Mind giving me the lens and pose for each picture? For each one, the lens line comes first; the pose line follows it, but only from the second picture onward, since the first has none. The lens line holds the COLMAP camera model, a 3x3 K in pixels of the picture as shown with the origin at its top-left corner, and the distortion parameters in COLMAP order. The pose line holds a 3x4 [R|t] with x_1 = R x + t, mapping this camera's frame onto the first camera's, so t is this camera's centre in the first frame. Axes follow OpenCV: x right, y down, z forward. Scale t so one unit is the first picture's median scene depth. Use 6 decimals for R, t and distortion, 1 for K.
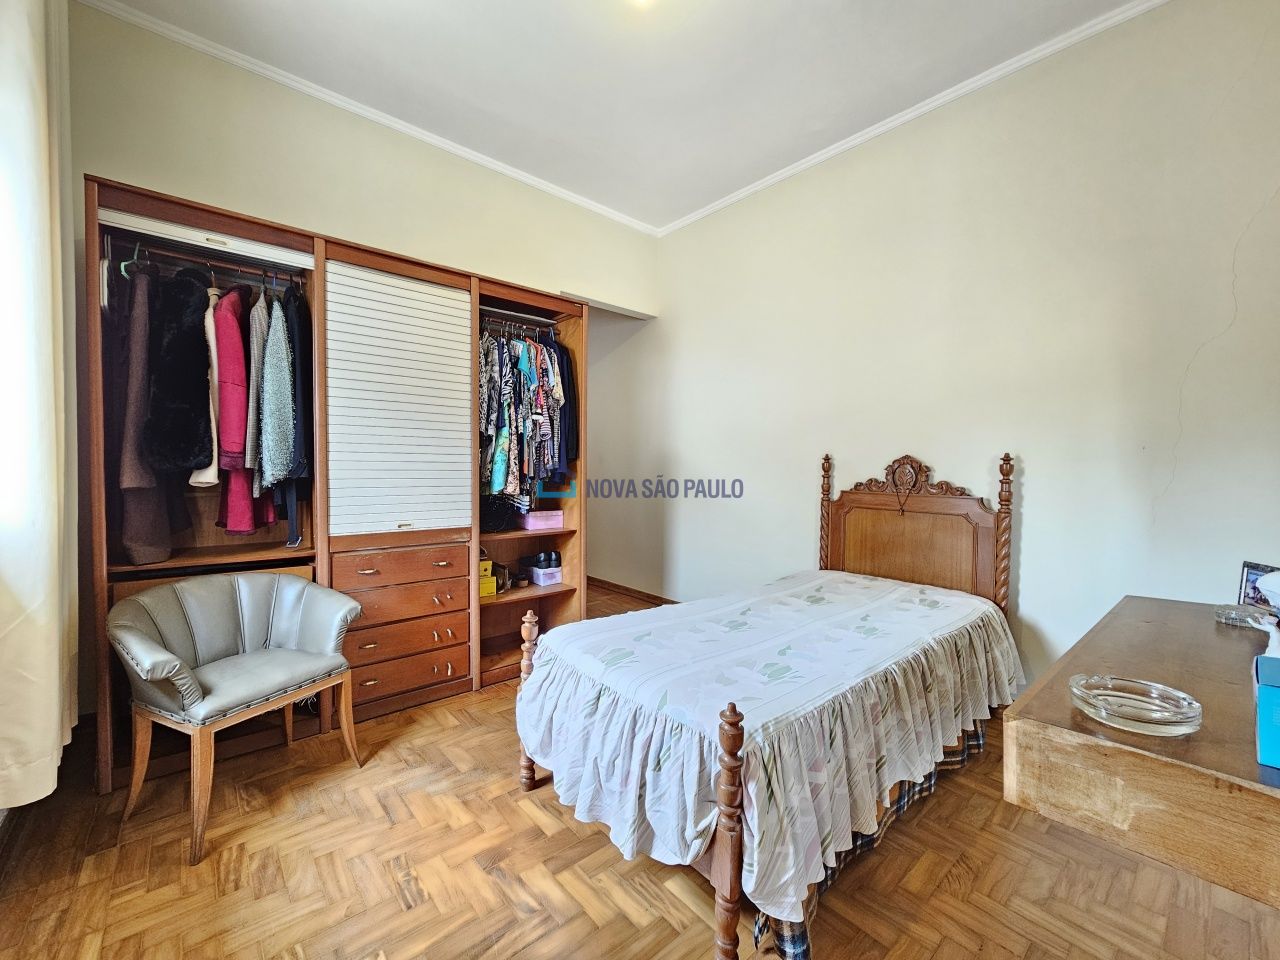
lens RADIAL K [[521.3, 0, 640.0], [0, 521.3, 480.0], [0, 0, 1]] dist [-0.002550, -0.000405]
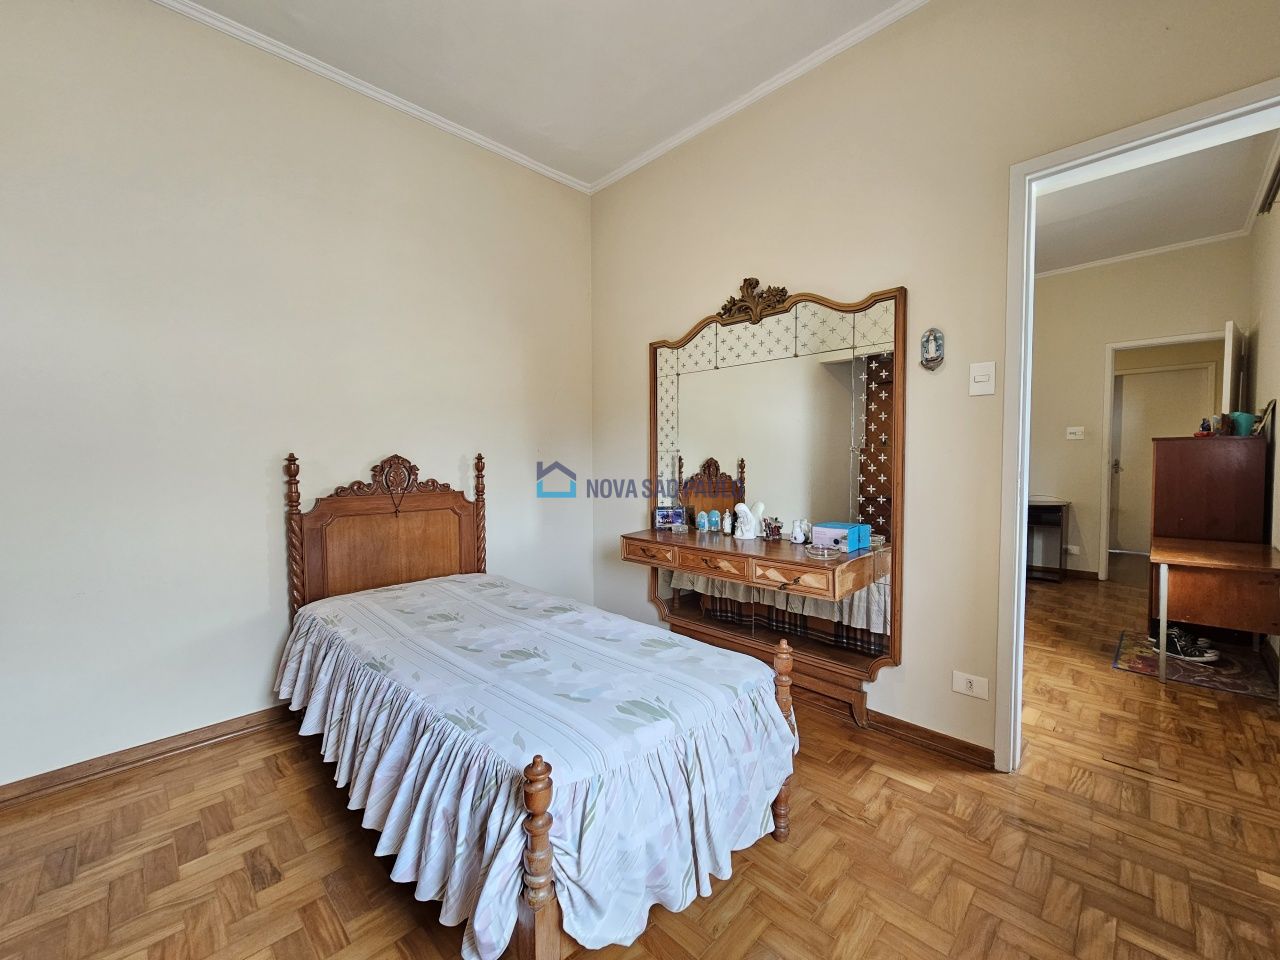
lens RADIAL K [[513.1, 0, 636.2], [0, 513.1, 489.9], [0, 0, 1]] dist [-0.032767, -0.000195]
pose [[-0.071072, -0.064138, 0.995407, -0.459889], [0.043930, 0.996761, 0.067362, -0.026489], [-0.996503, 0.048516, -0.068025, 0.616731]]
